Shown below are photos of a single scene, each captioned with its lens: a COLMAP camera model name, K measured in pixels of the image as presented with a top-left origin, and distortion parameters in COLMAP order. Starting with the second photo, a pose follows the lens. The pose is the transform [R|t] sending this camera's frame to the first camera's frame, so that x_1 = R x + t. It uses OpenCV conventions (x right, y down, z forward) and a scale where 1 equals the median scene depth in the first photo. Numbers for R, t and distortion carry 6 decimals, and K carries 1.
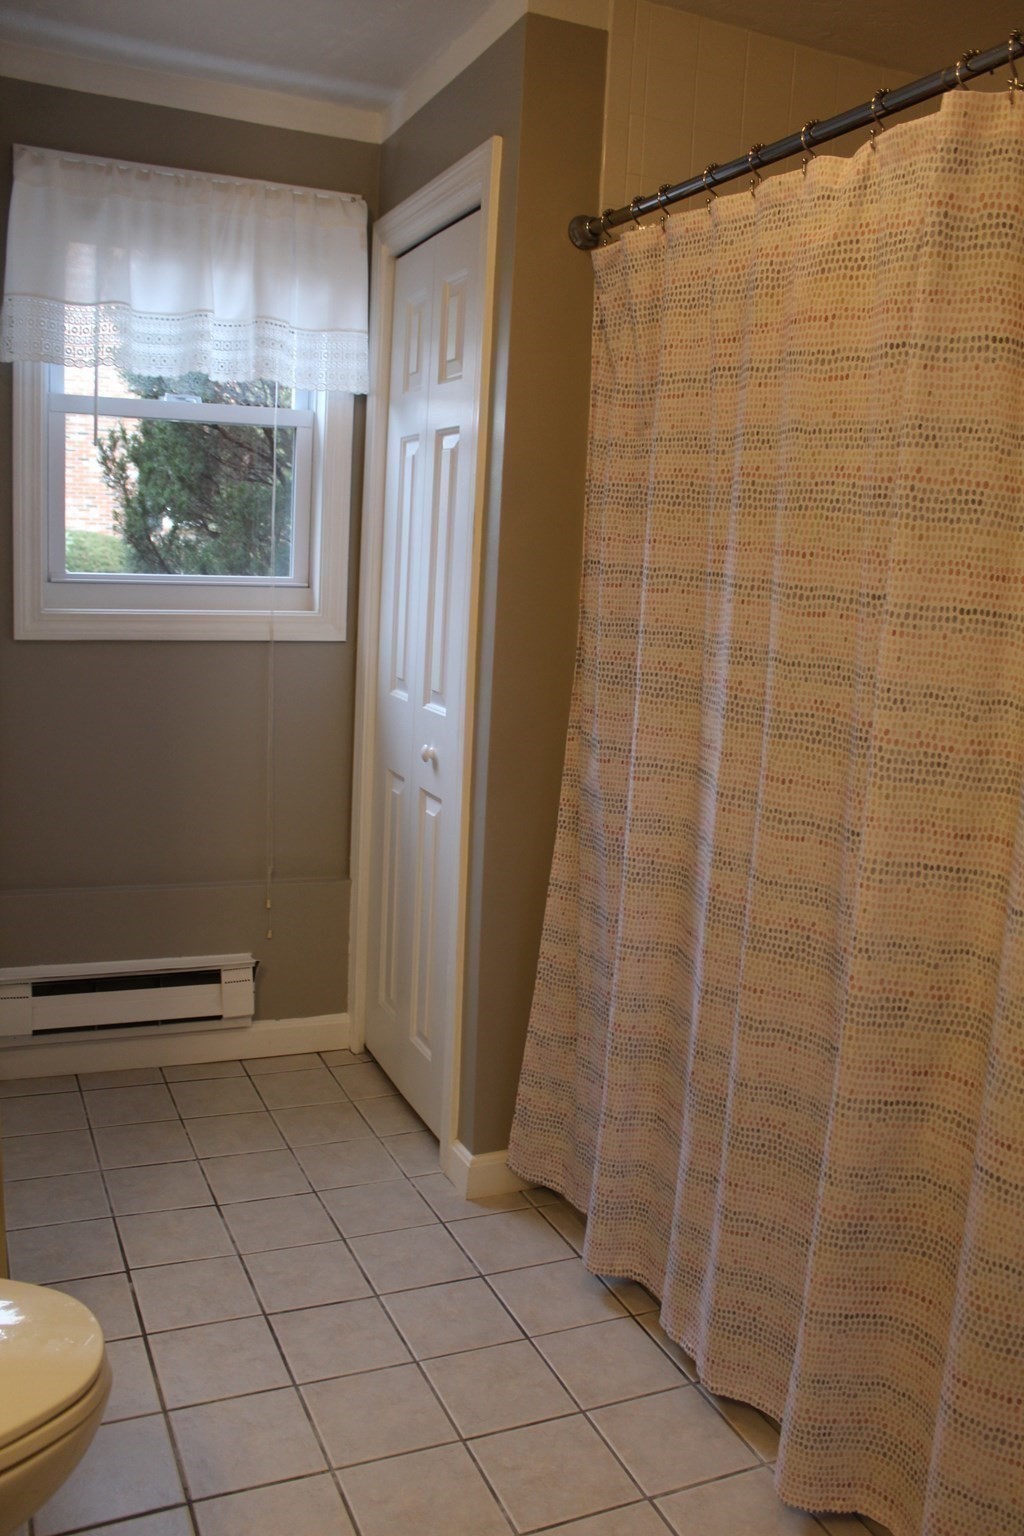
lens RADIAL K [[1272.7, 0, 512.9], [0, 1272.7, 768.5], [0, 0, 1]] dist [-0.153668, 0.119792]
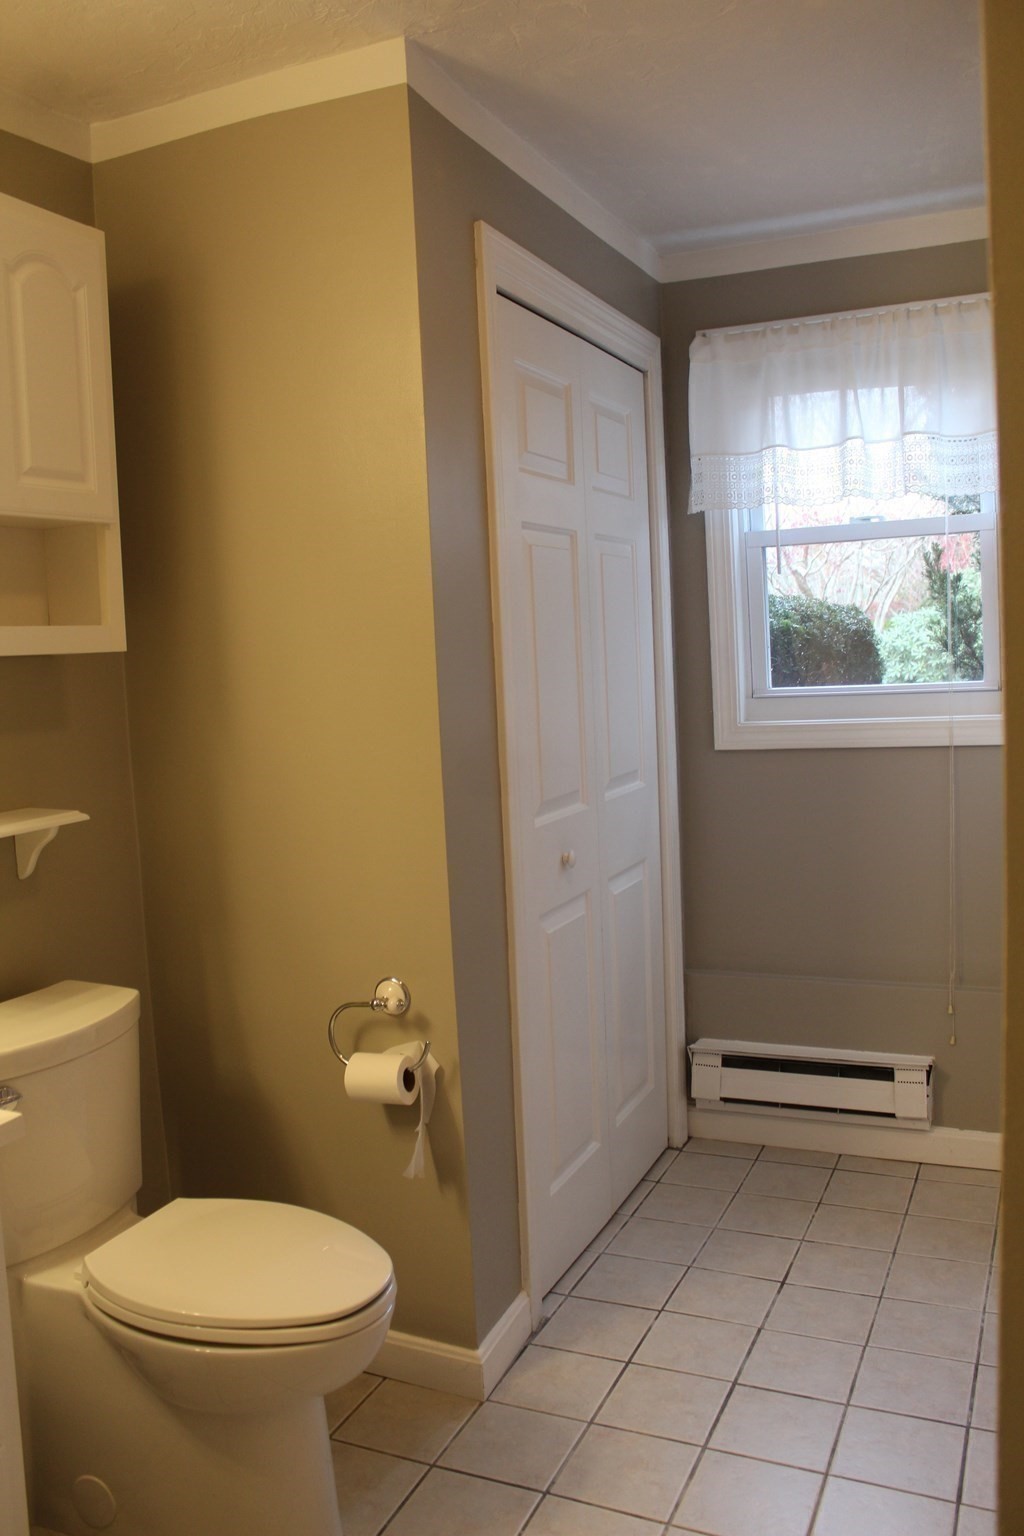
lens RADIAL K [[1272.7, 0, 510.3], [0, 1272.7, 765.7], [0, 0, 1]] dist [-0.153668, 0.119792]
pose [[0.664178, -0.016856, -0.747384, 0.325795], [-0.045358, 0.996995, -0.062794, -0.006935], [0.746197, 0.075606, 0.661418, 0.084028]]
